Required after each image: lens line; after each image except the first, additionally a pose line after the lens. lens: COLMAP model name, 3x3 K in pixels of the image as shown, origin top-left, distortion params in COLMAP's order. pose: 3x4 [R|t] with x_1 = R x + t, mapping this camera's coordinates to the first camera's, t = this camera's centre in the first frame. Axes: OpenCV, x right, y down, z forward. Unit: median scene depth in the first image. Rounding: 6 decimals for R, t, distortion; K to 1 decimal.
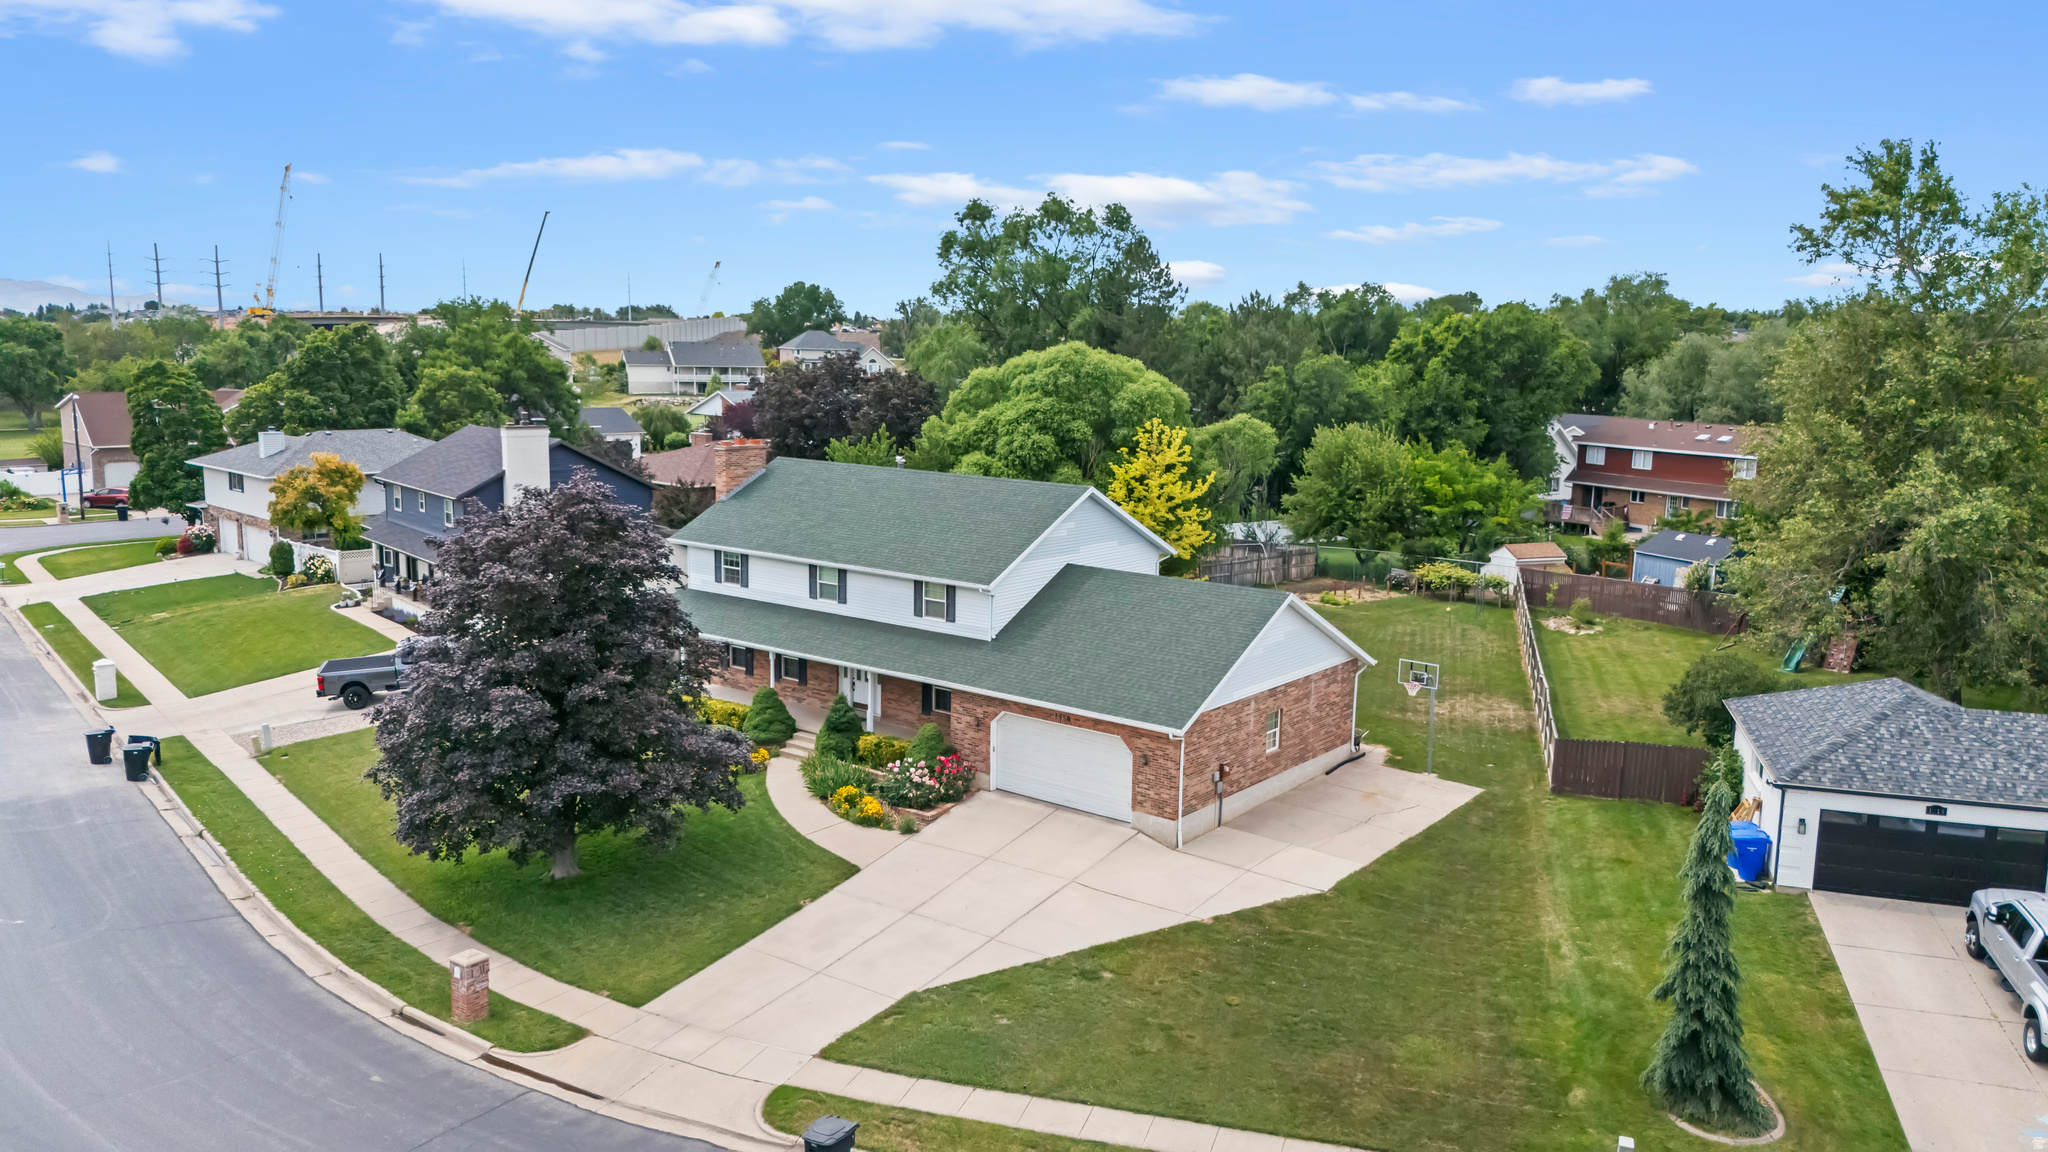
lens RADIAL K [[1512.9, 0, 1037.3], [0, 1512.9, 580.4], [0, 0, 1]] dist [0.070223, -0.056774]
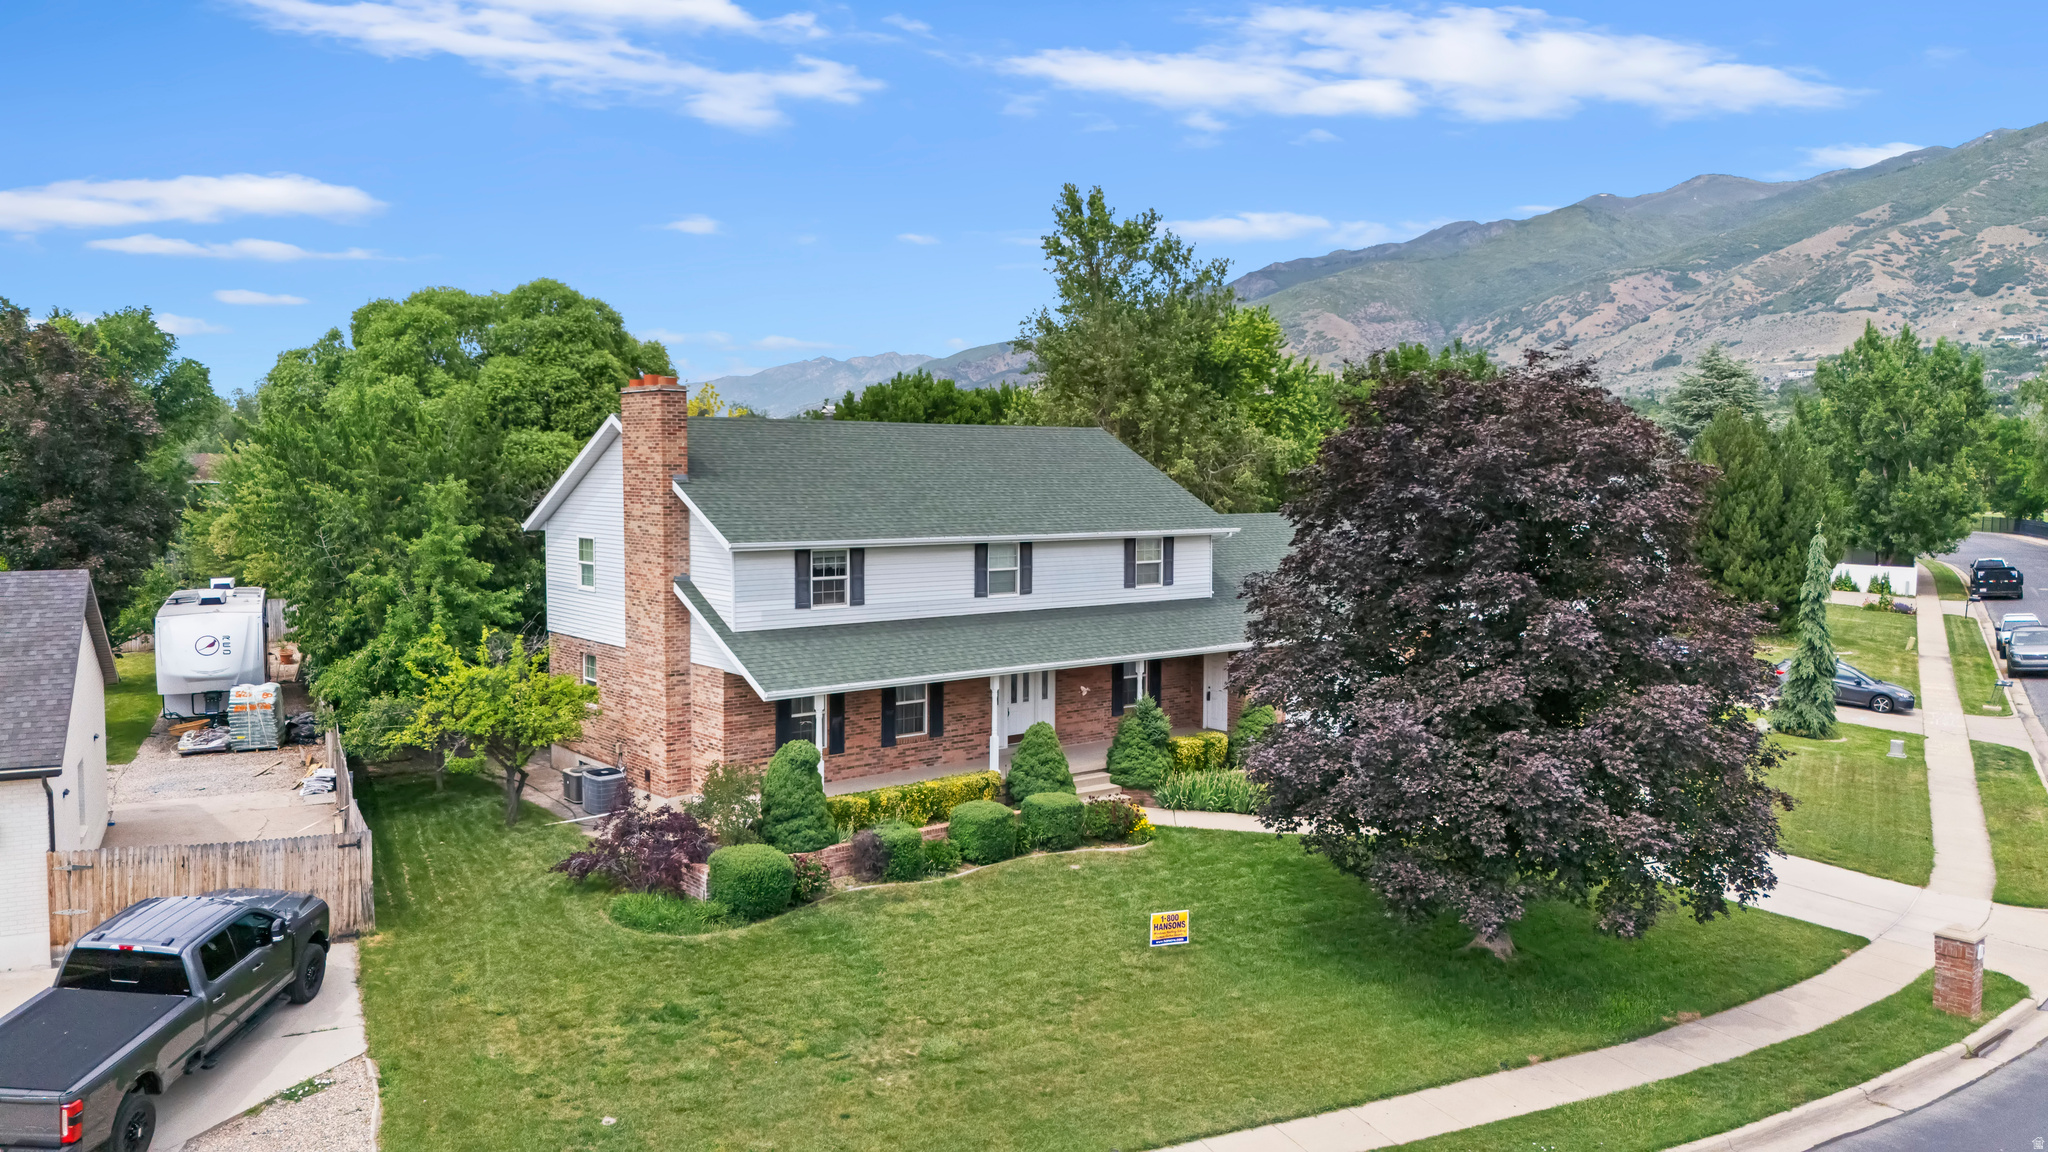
lens RADIAL K [[1512.9, 0, 1037.3], [0, 1512.9, 580.4], [0, 0, 1]] dist [0.070223, -0.056774]
pose [[0.222039, -0.098677, 0.970032, -0.818350], [0.149750, 0.986513, 0.066076, -0.037057], [-0.963470, 0.130591, 0.233821, 0.834406]]
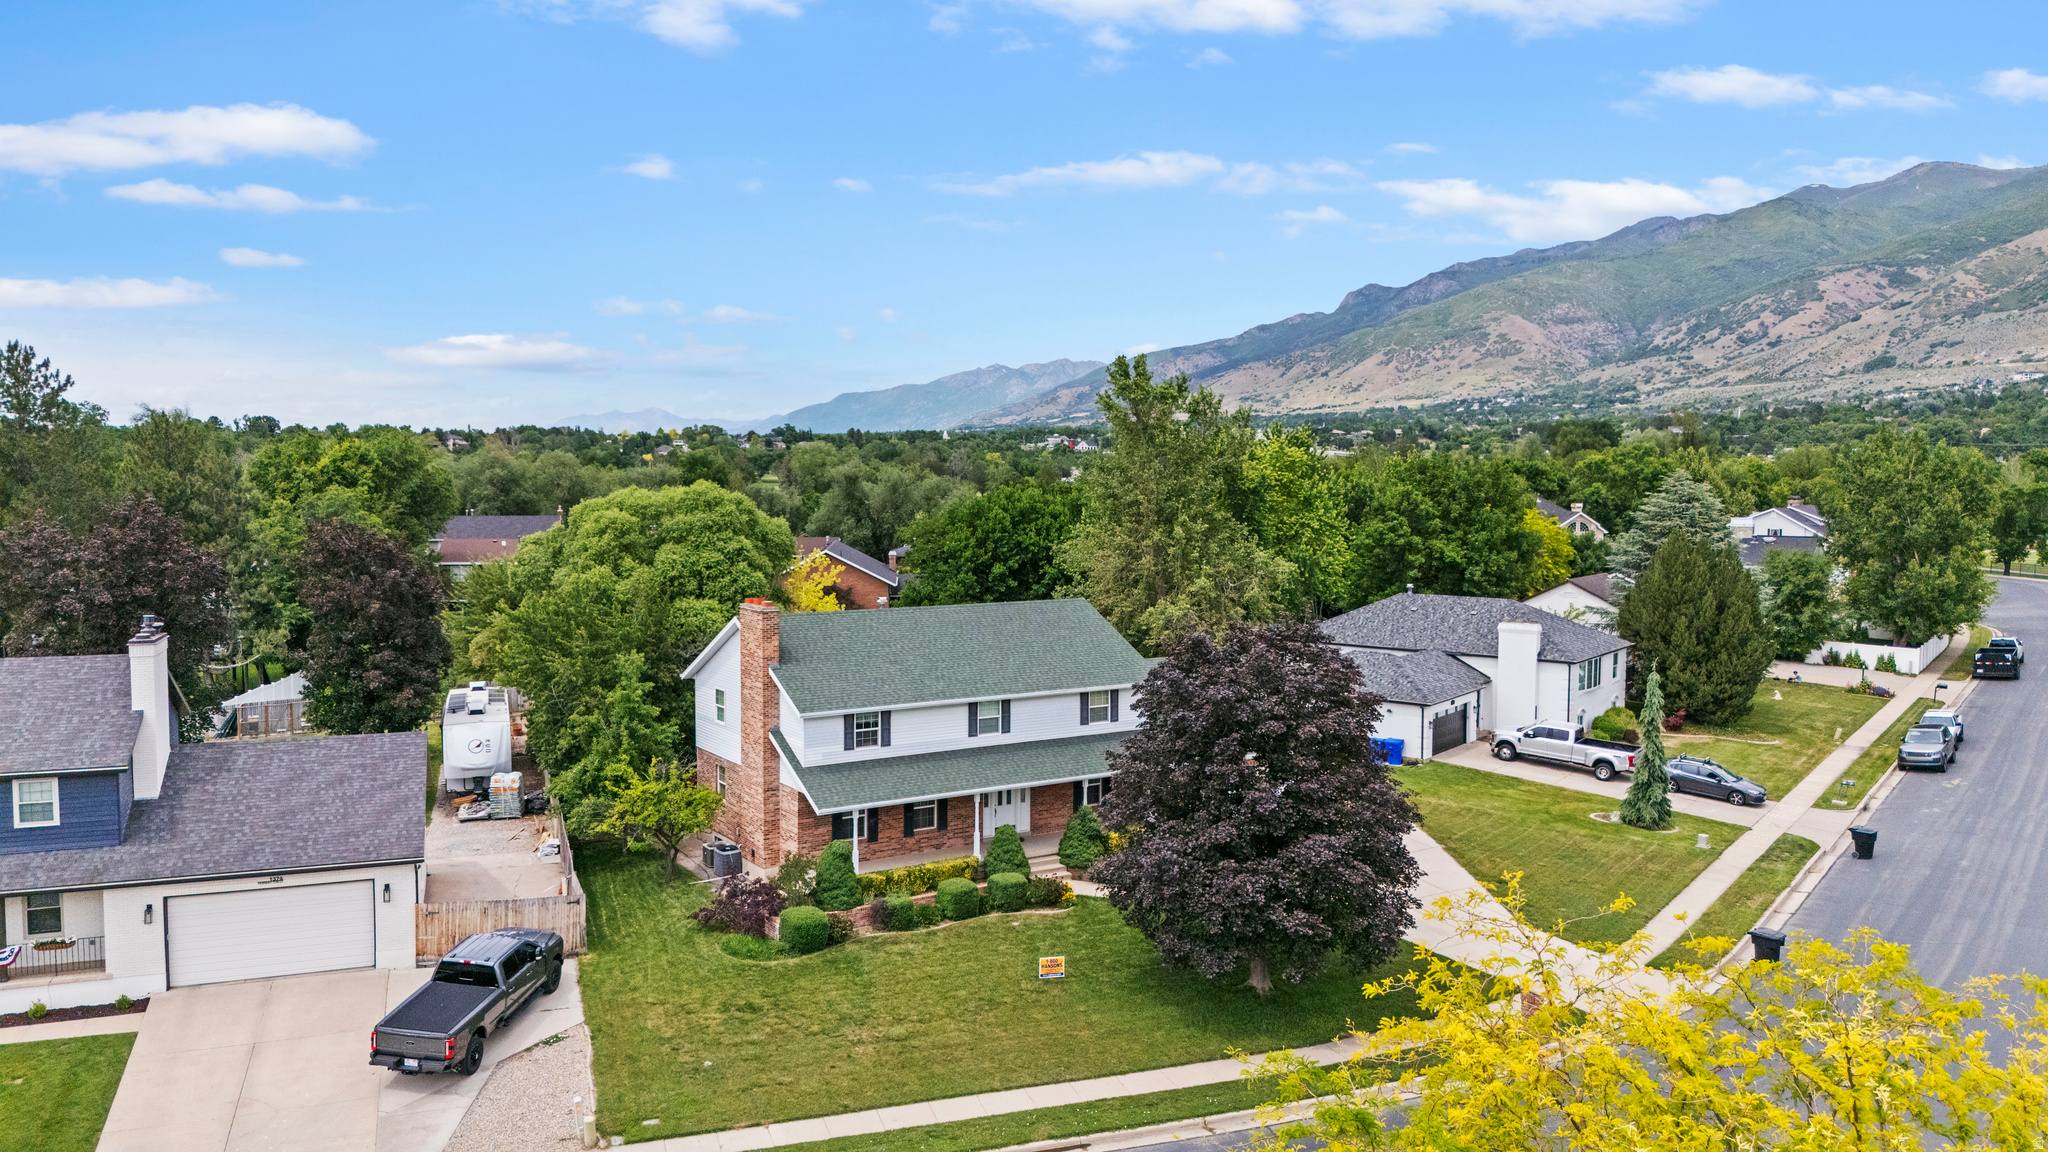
lens RADIAL K [[1512.9, 0, 1037.3], [0, 1512.9, 580.4], [0, 0, 1]] dist [0.070223, -0.056774]
pose [[0.329360, -0.092088, 0.939703, -1.103144], [0.148202, 0.987939, 0.044871, -0.133586], [-0.932501, 0.124487, 0.339035, 0.616173]]
